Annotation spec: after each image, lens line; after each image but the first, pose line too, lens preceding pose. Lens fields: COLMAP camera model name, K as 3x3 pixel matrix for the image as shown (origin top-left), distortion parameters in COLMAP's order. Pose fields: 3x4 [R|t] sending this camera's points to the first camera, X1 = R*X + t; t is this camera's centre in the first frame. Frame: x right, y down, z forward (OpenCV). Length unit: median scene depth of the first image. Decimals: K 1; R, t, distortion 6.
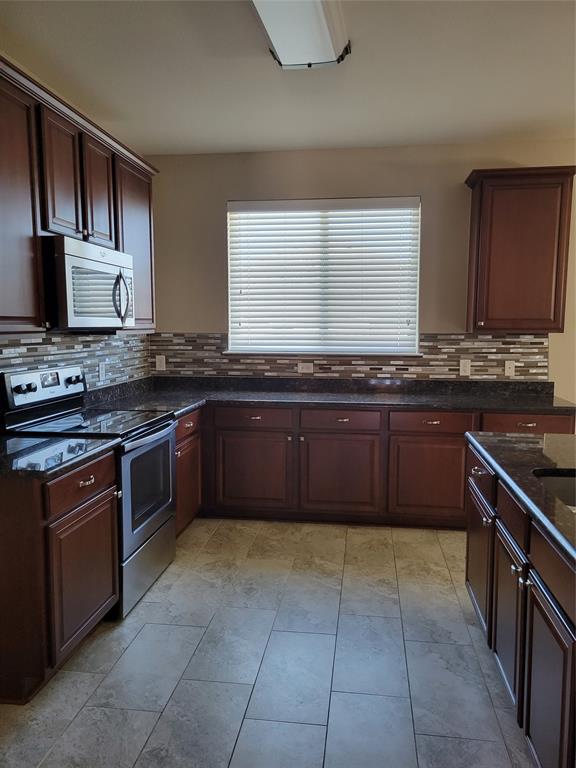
lens RADIAL K [[576.1, 0, 287.7], [0, 576.1, 383.9], [0, 0, 1]] dist [0.022368, -0.002792]
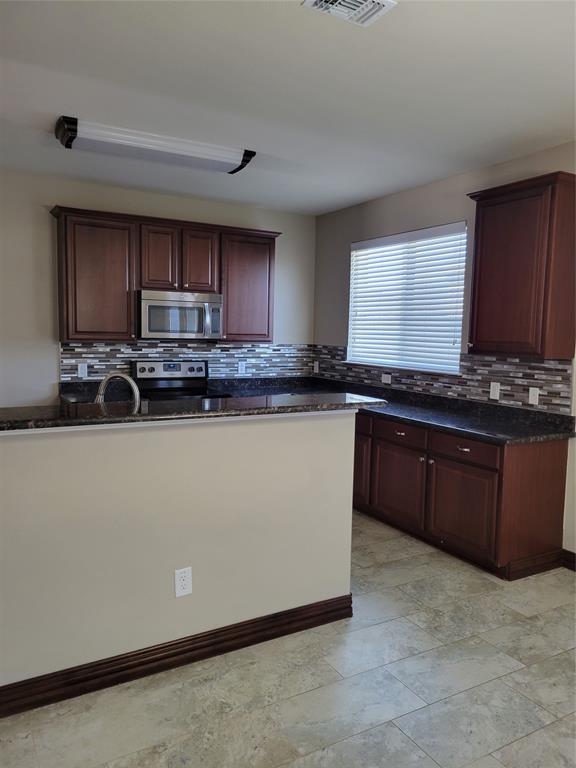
lens RADIAL K [[576.1, 0, 286.6], [0, 576.1, 379.6], [0, 0, 1]] dist [0.022368, -0.002792]
pose [[0.610273, 0.080746, -0.788066, 0.849603], [-0.103769, 0.994368, 0.021526, -0.031212], [0.785366, 0.068640, 0.615215, 0.131458]]
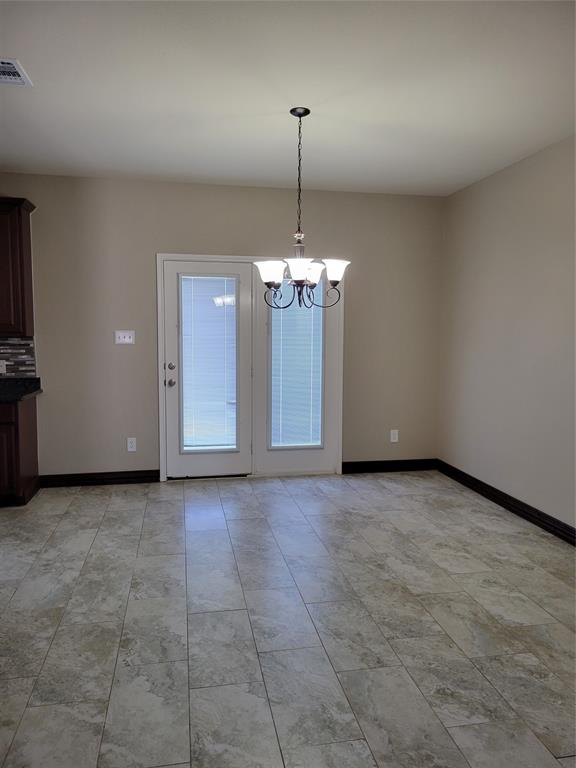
lens RADIAL K [[576.1, 0, 293.4], [0, 576.1, 388.9], [0, 0, 1]] dist [0.022368, -0.002792]
pose [[0.949684, -0.029310, 0.311834, 0.567722], [0.026988, 0.999567, 0.011758, 0.019430], [-0.312043, -0.002751, 0.950064, -0.278873]]
